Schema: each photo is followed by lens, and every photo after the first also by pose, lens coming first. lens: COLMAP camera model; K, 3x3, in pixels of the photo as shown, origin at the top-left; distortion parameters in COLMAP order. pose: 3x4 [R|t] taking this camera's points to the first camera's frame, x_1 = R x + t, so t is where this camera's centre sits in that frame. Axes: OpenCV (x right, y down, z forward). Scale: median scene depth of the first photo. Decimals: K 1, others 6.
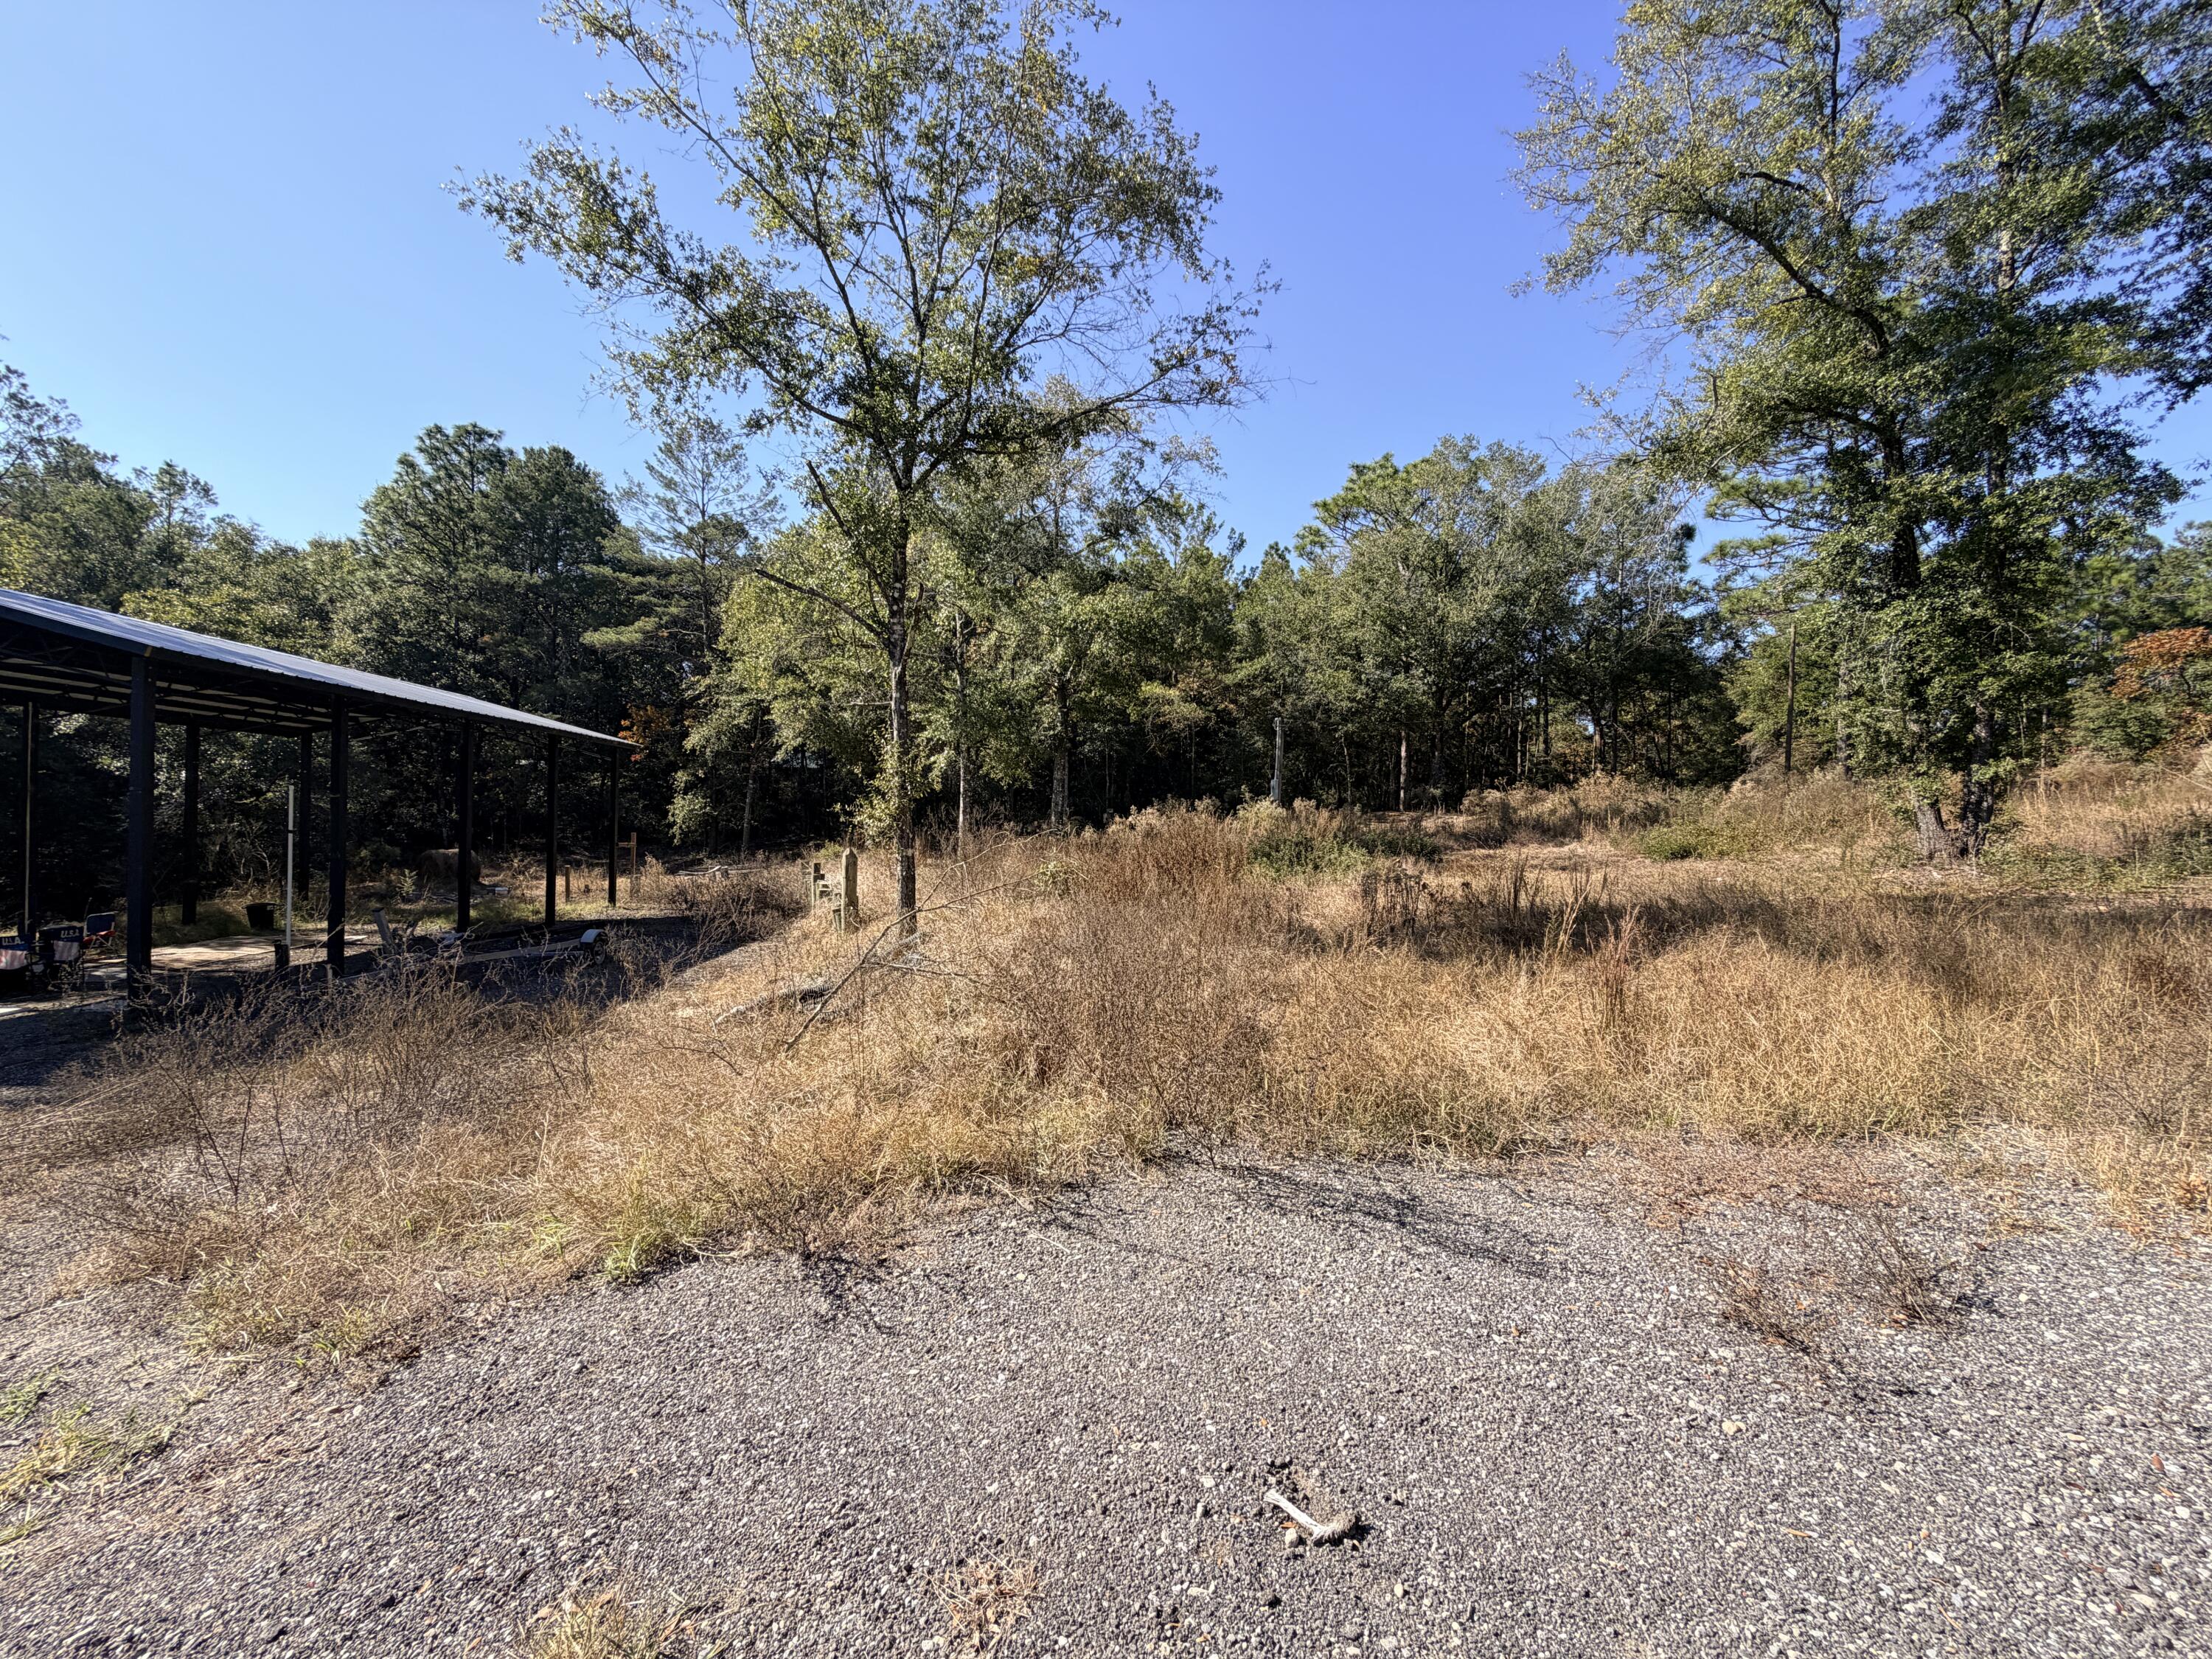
lens RADIAL K [[874.8, 0, 1105.3], [0, 874.8, 824.1], [0, 0, 1]] dist [0.001451, -0.000340]
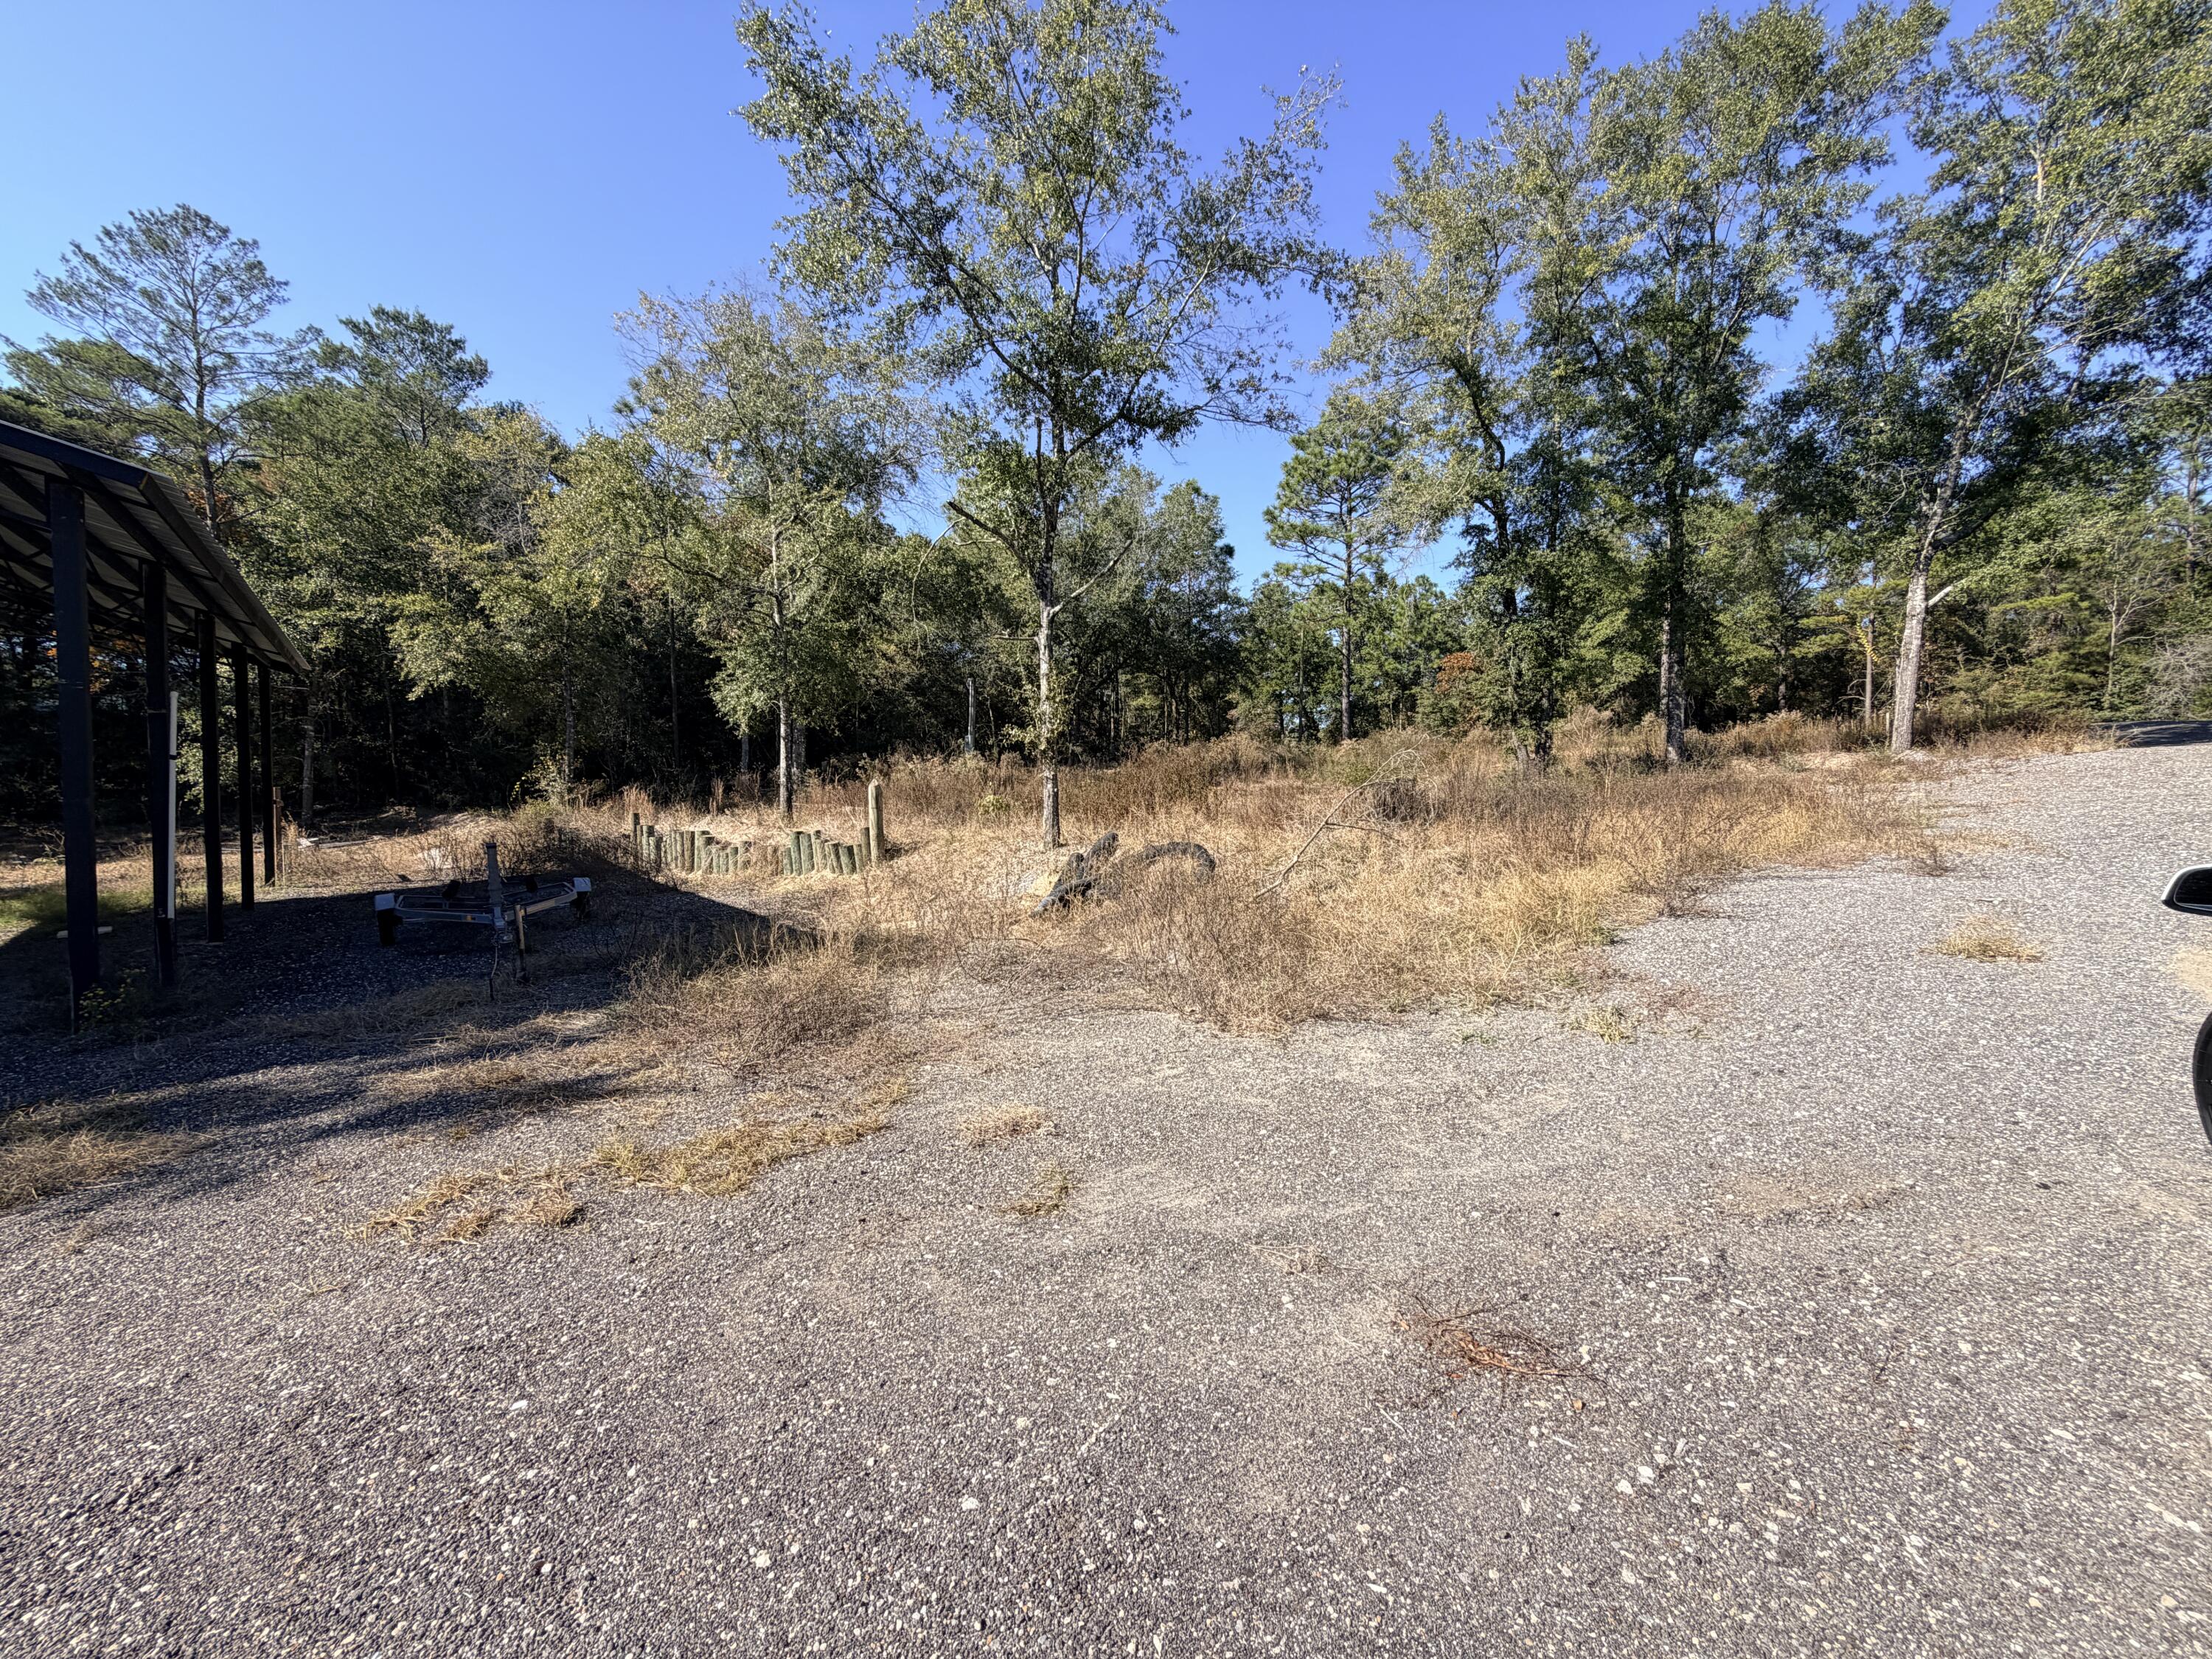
lens RADIAL K [[874.8, 0, 1097.8], [0, 874.8, 820.0], [0, 0, 1]] dist [0.001451, -0.000340]
pose [[0.840340, -0.034844, 0.540939, -0.390050], [0.018115, 0.999180, 0.036220, 0.026719], [-0.541757, -0.020638, 0.840282, 0.006914]]
